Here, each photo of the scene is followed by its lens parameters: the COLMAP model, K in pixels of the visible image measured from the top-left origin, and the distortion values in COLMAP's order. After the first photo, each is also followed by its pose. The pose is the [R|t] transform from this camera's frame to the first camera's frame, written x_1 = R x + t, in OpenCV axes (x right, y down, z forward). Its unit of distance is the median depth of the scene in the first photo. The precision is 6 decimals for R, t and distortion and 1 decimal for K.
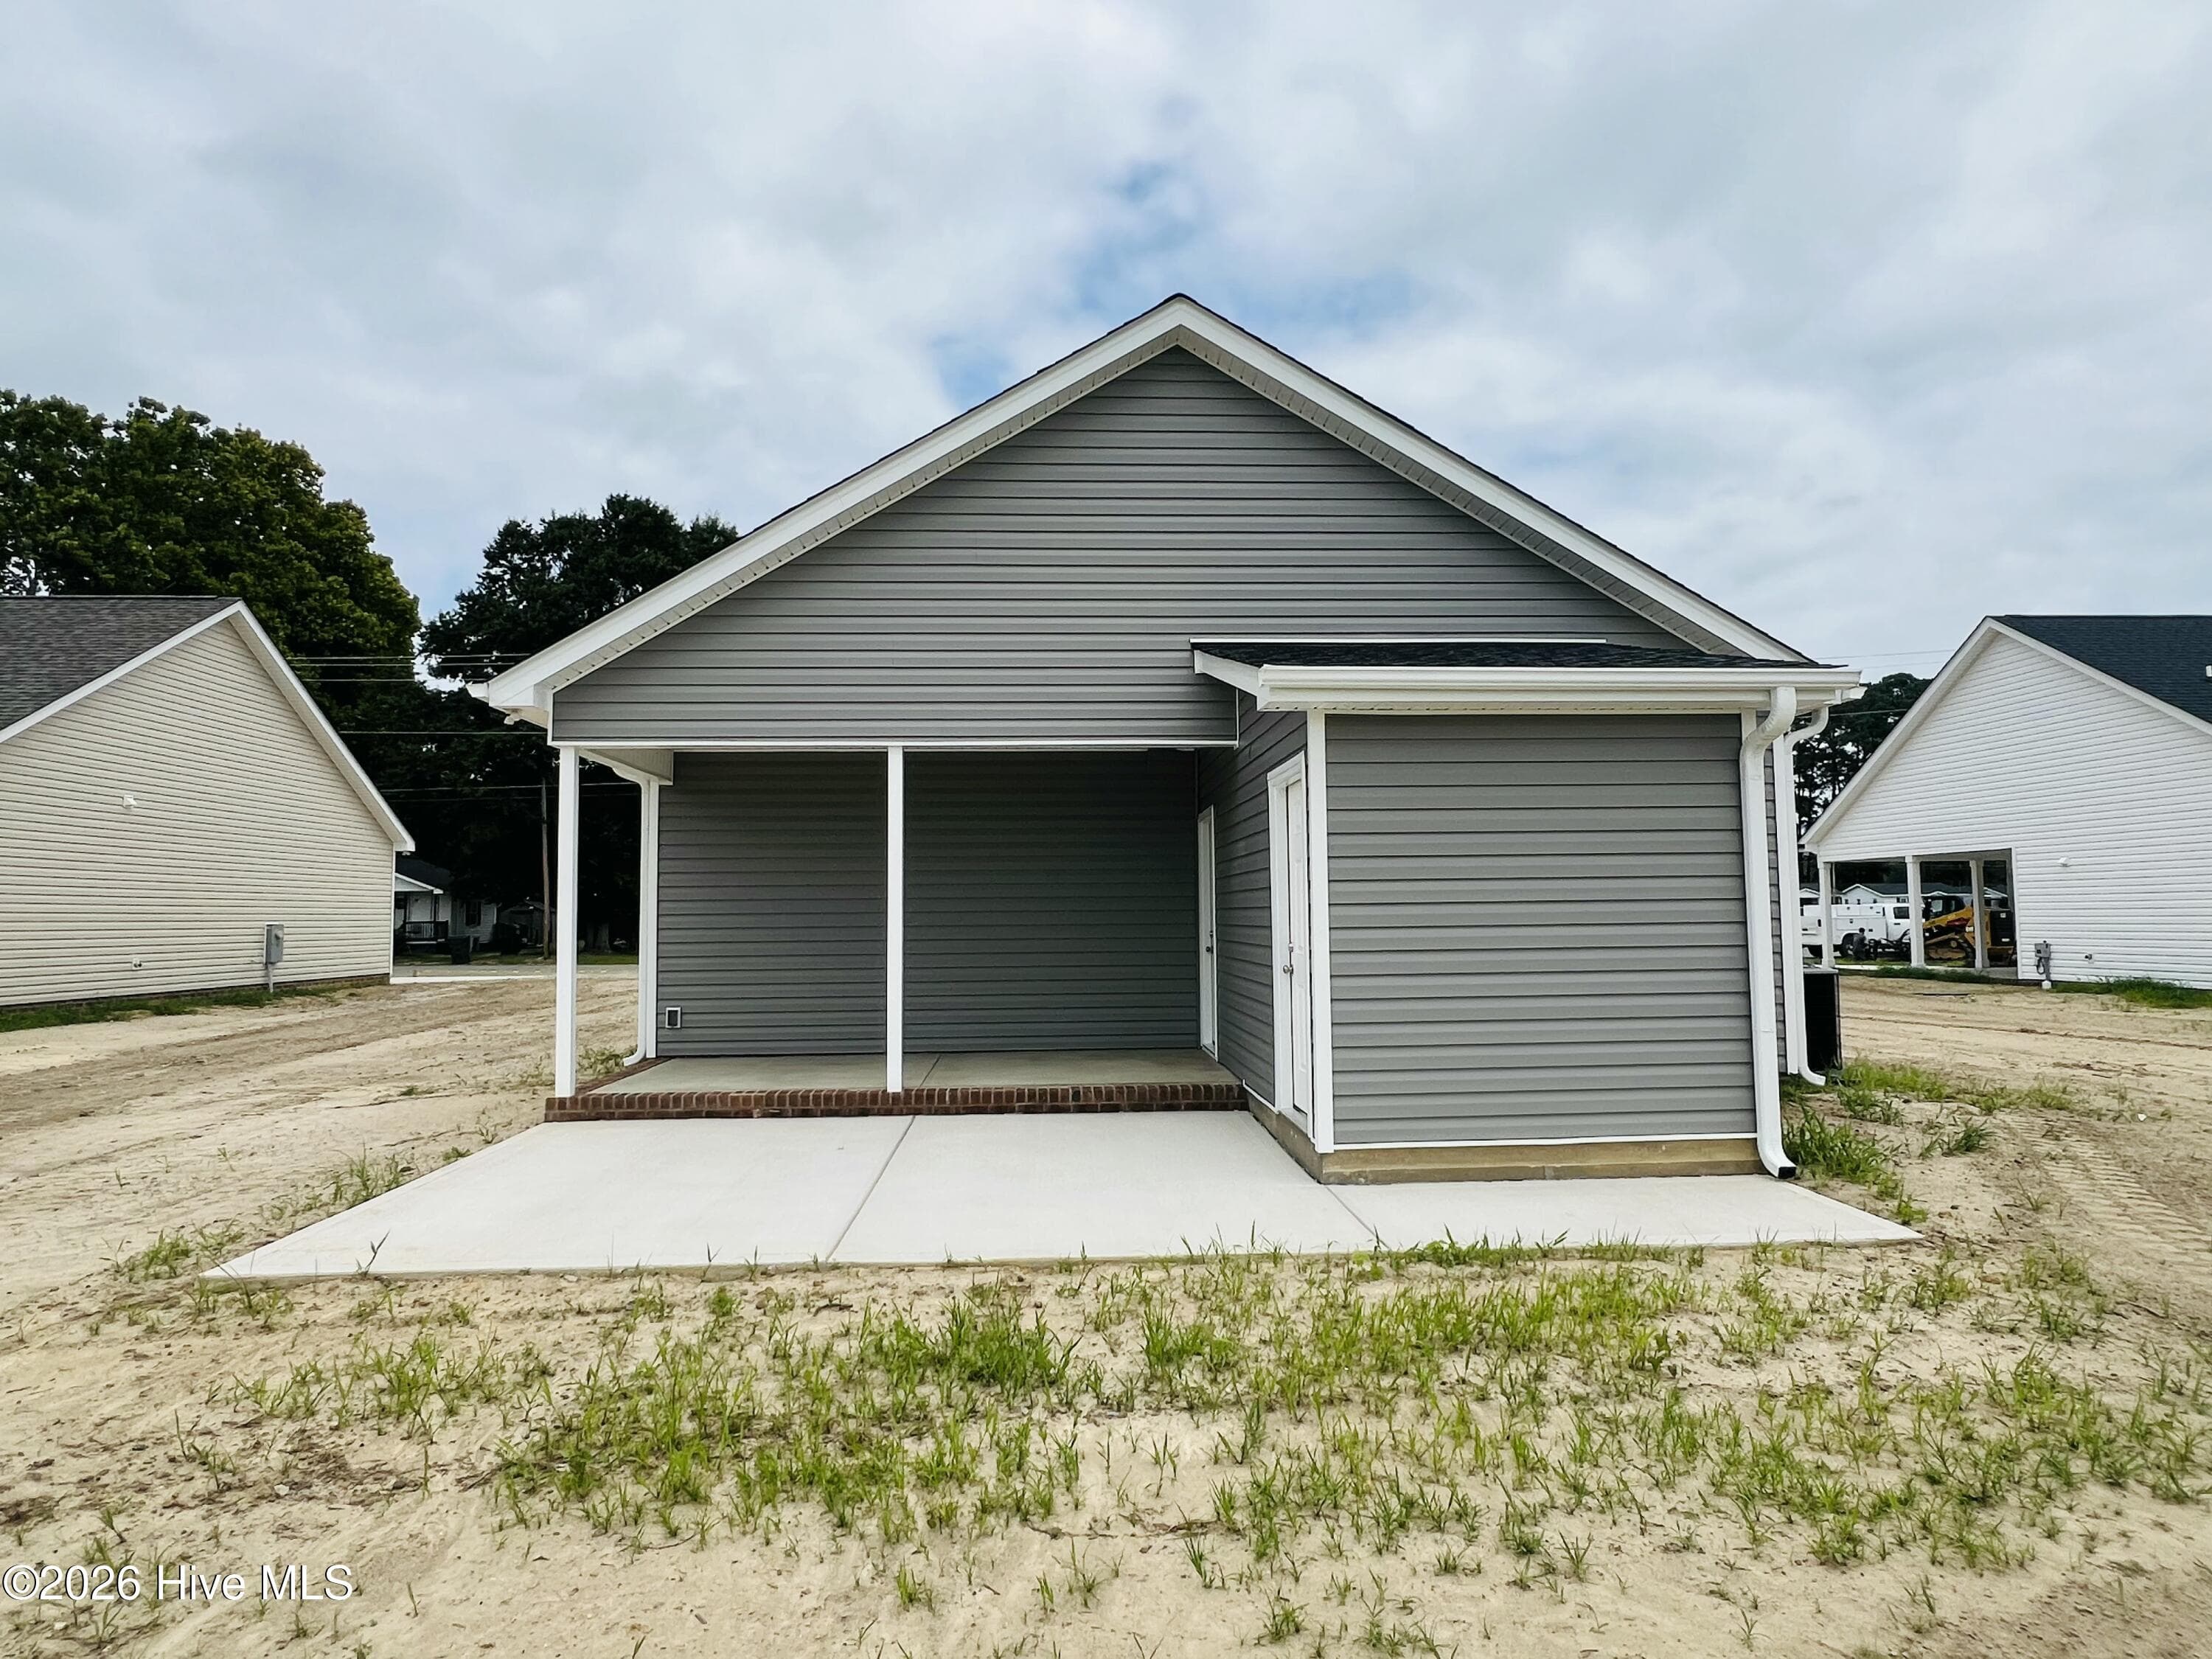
lens RADIAL K [[1248.0, 0, 1106.0], [0, 1248.0, 829.5], [0, 0, 1]] dist [-0.002295, 0.002972]
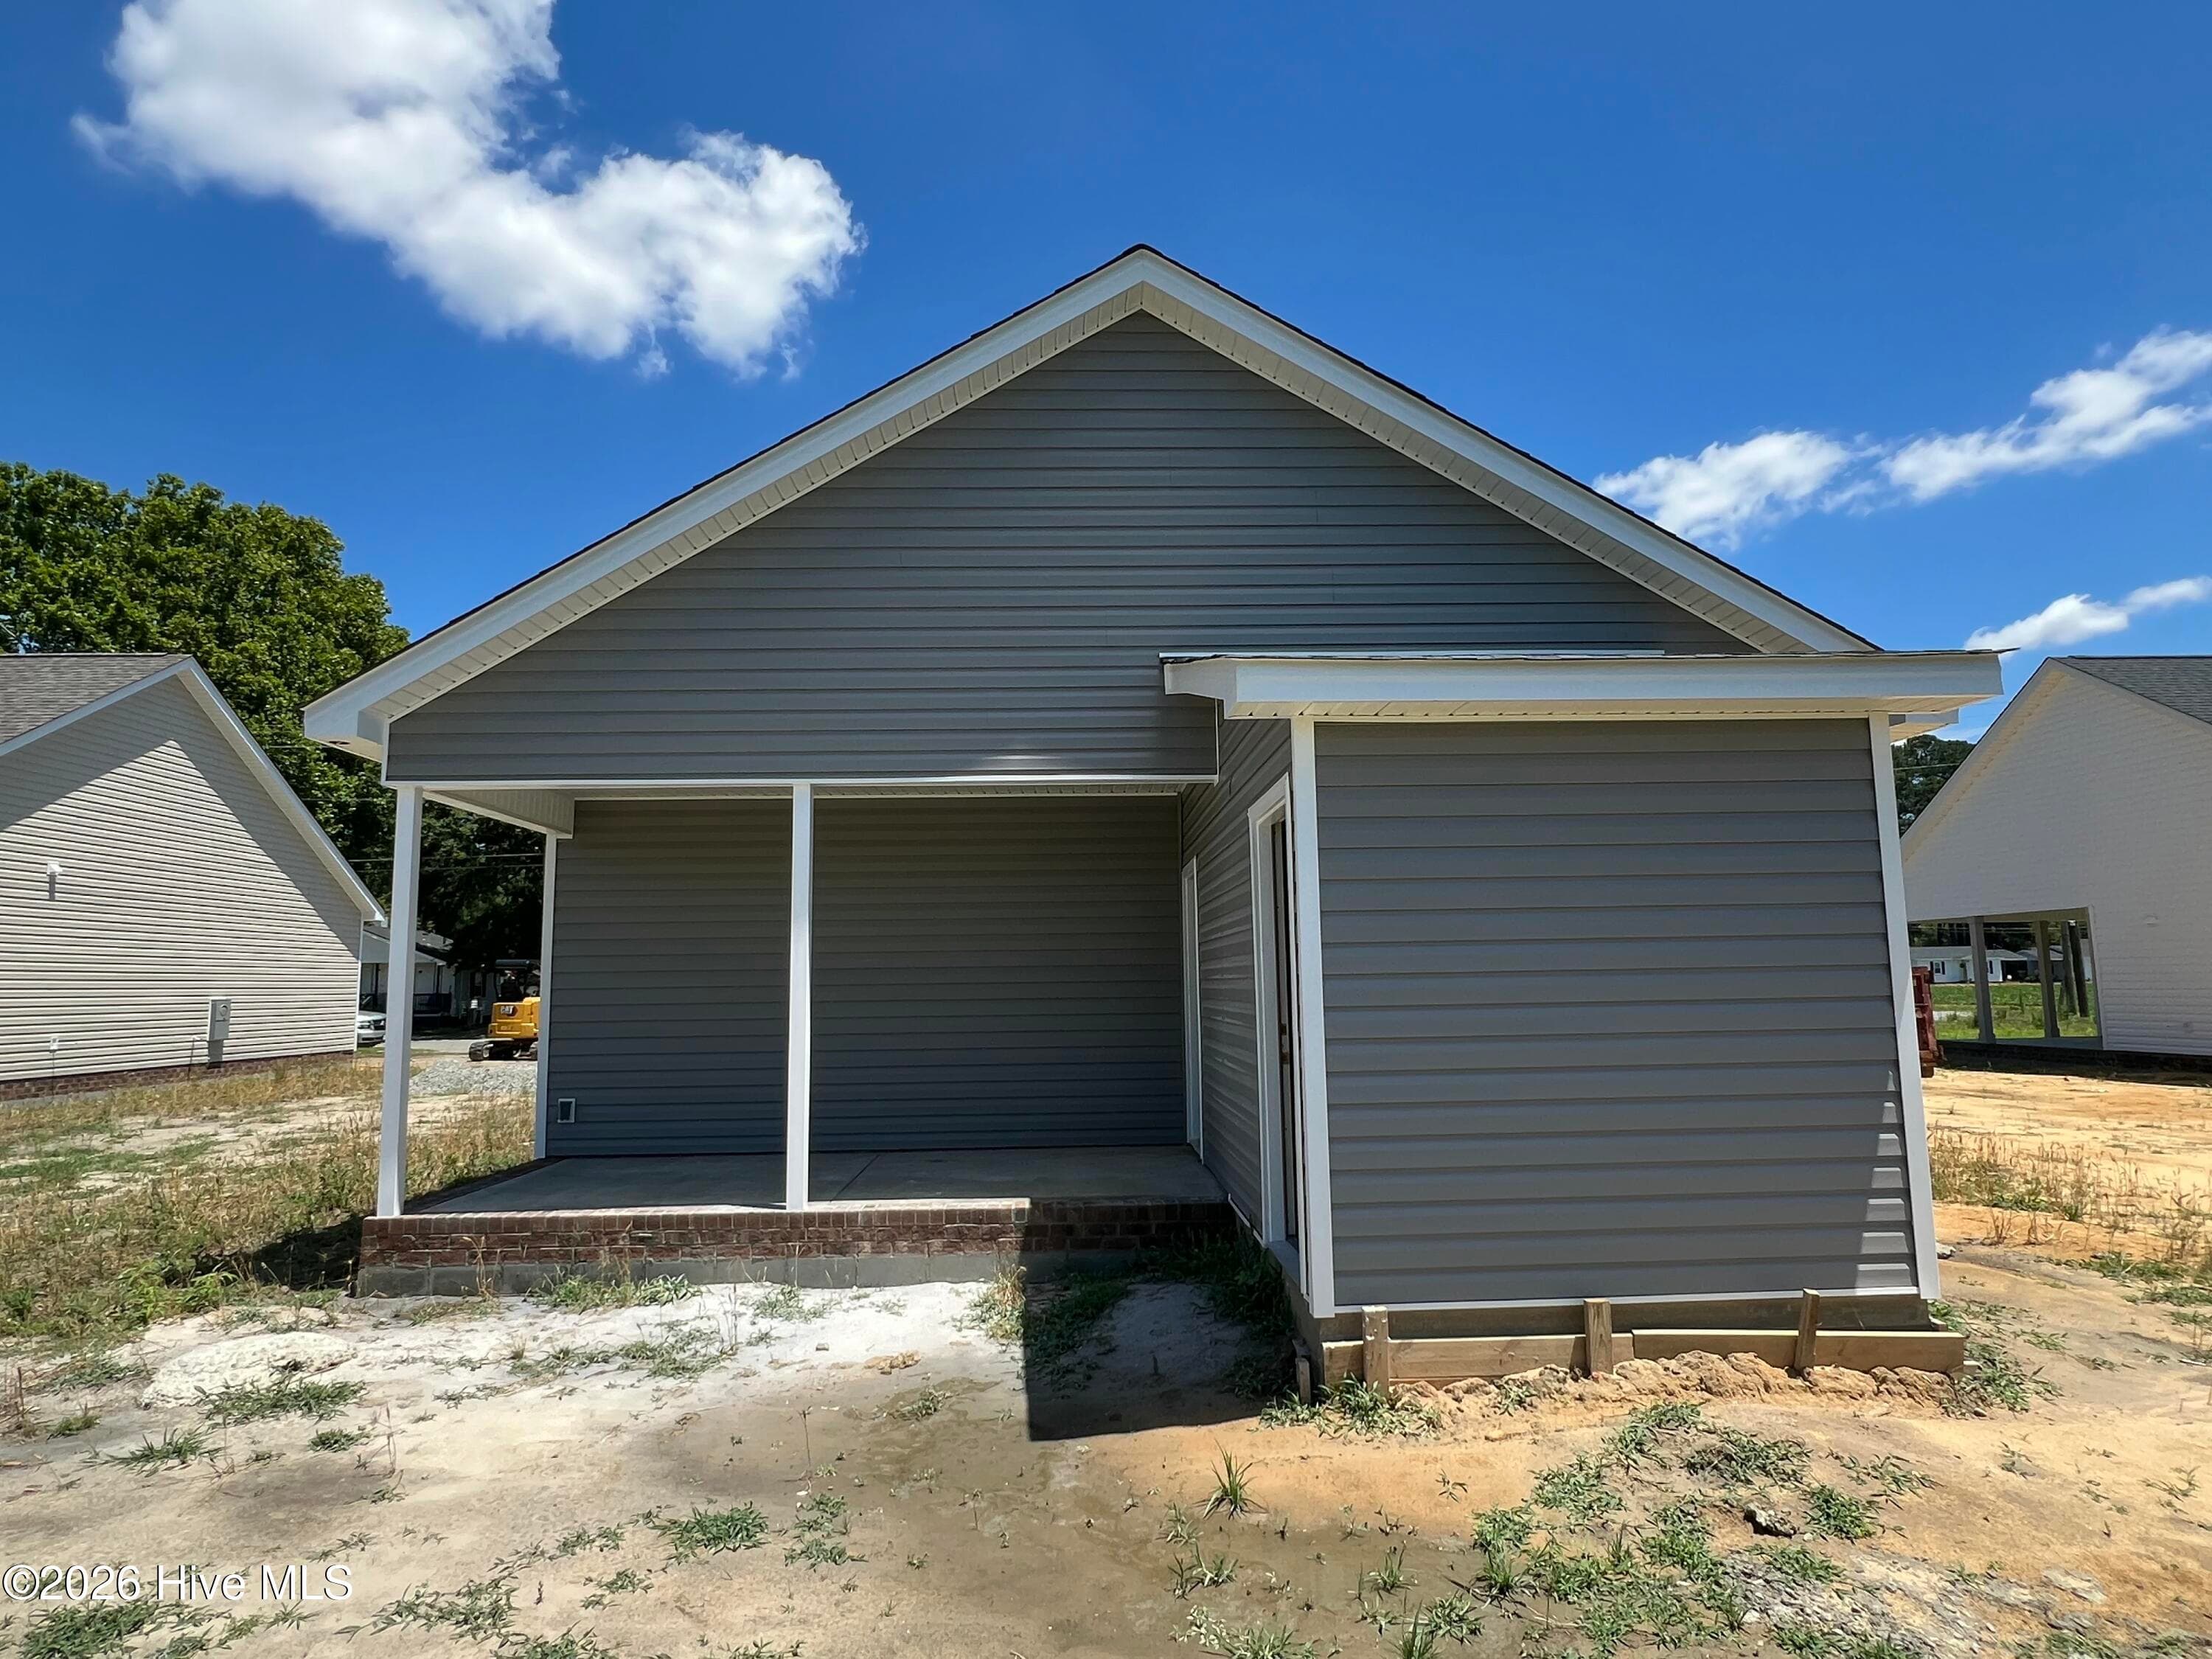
lens RADIAL K [[1235.6, 0, 1105.8], [0, 1235.6, 836.3], [0, 0, 1]] dist [-0.000369, -0.001105]
pose [[0.999837, -0.006843, -0.016680, 0.036862], [0.005999, 0.998724, -0.050136, 0.007522], [0.017001, 0.050027, 0.998603, 0.153200]]
